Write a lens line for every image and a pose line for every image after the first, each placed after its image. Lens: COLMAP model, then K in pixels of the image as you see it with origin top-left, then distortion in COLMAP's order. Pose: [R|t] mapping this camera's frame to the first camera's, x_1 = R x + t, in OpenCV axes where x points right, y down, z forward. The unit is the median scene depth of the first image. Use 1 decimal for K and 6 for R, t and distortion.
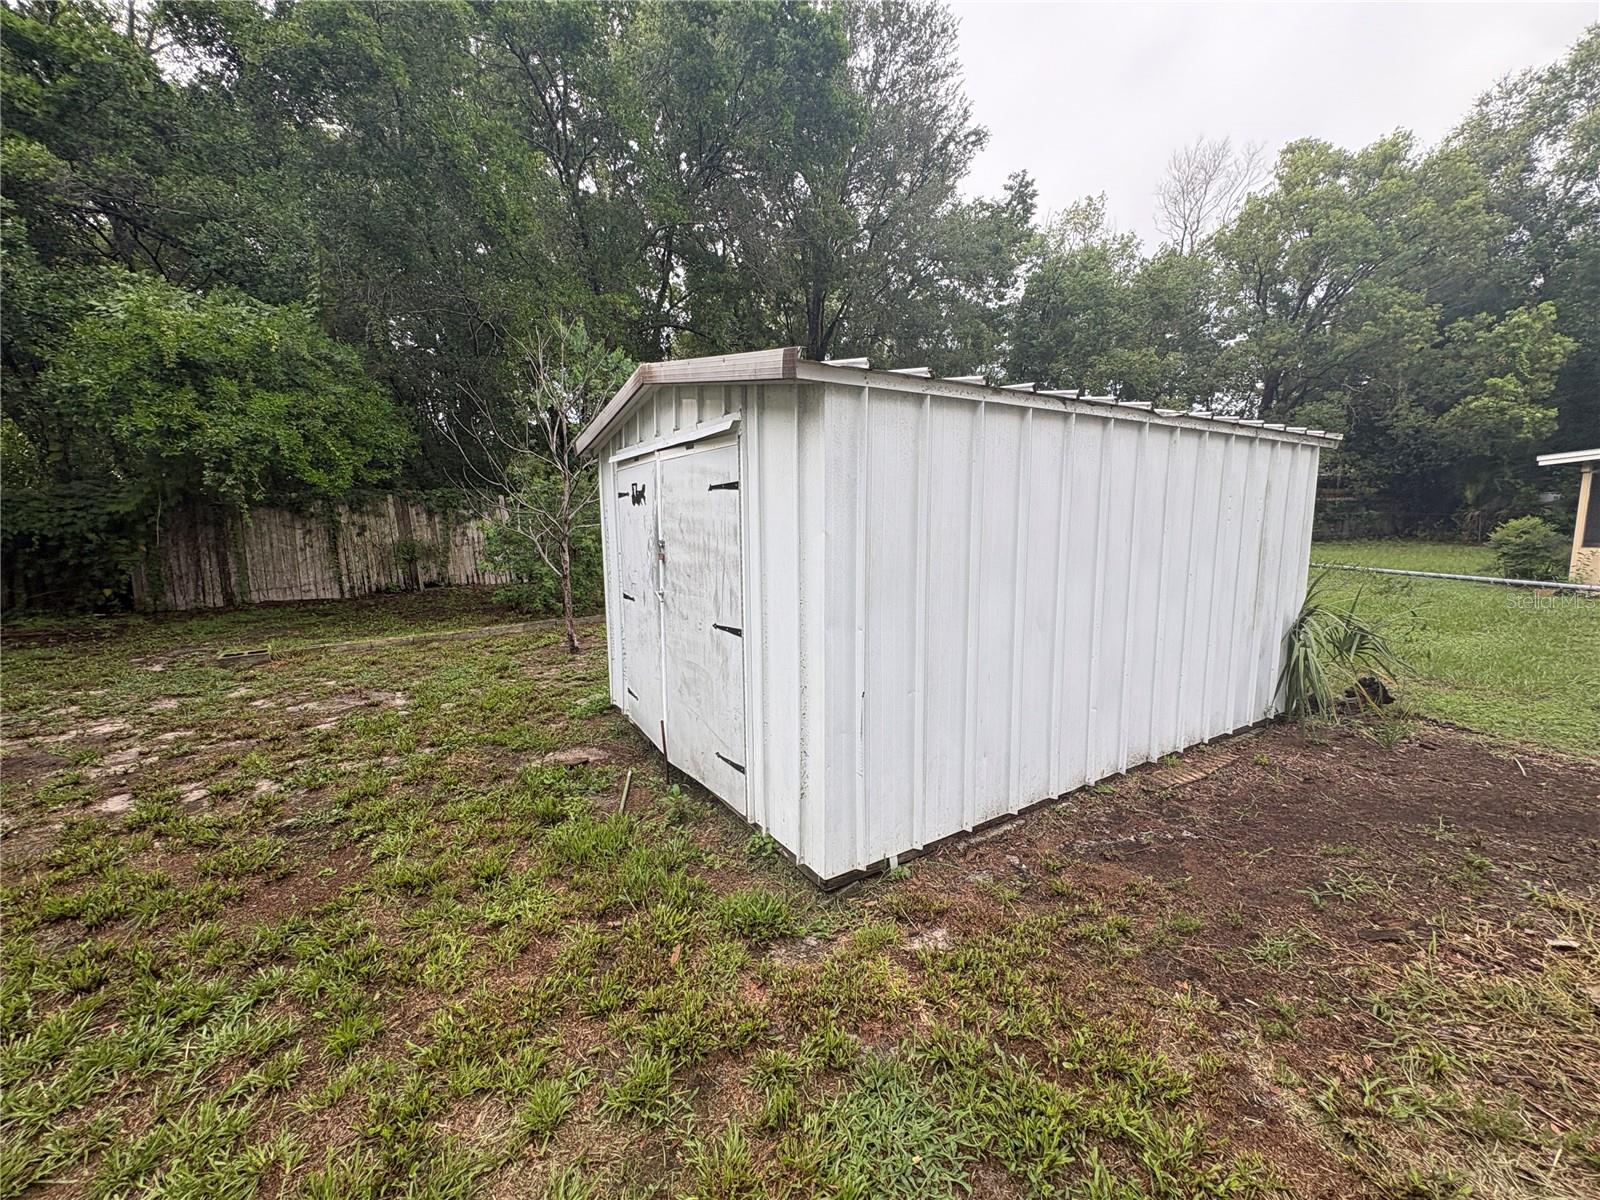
lens RADIAL K [[639.4, 0, 799.2], [0, 639.4, 600.2], [0, 0, 1]] dist [0.001770, 0.000151]
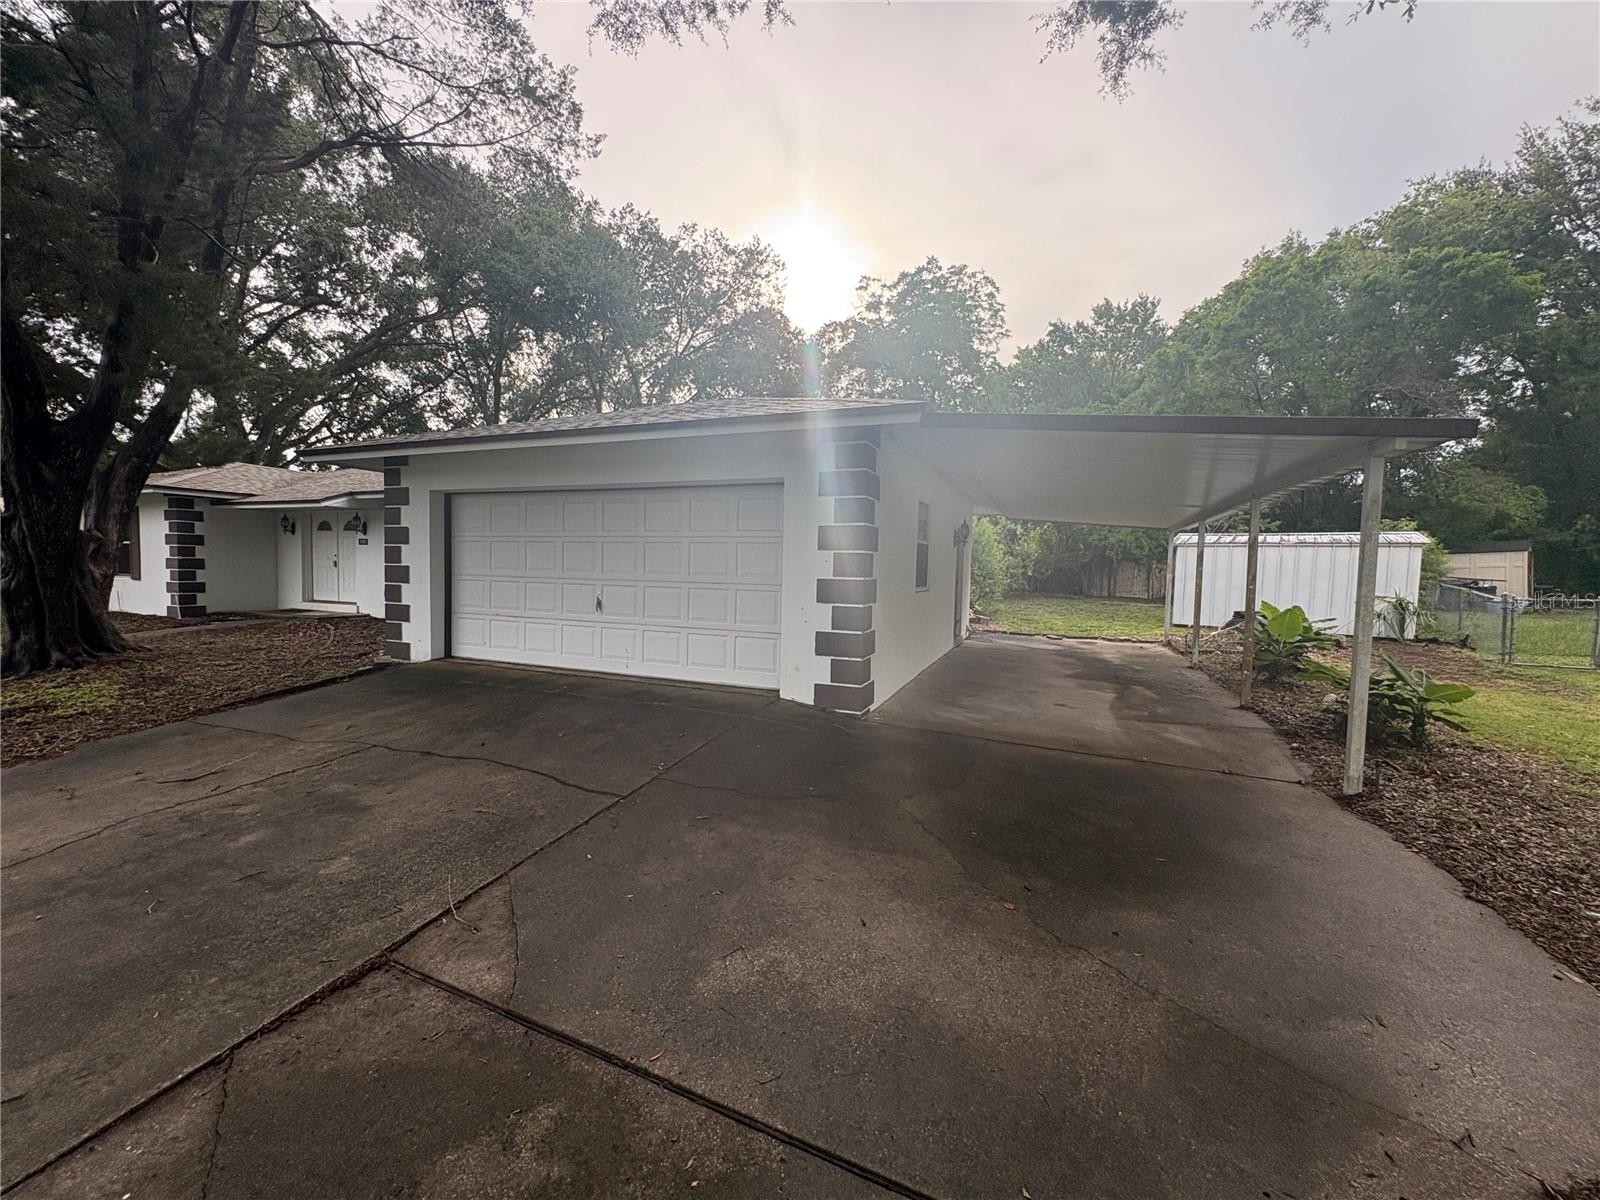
lens RADIAL K [[639.4, 0, 795.5], [0, 639.4, 594.3], [0, 0, 1]] dist [0.001770, 0.000151]
pose [[0.359086, 0.059884, -0.931381, 1.208552], [-0.137631, 0.990427, 0.010618, 0.160587], [0.923101, 0.124374, 0.363890, -1.268941]]
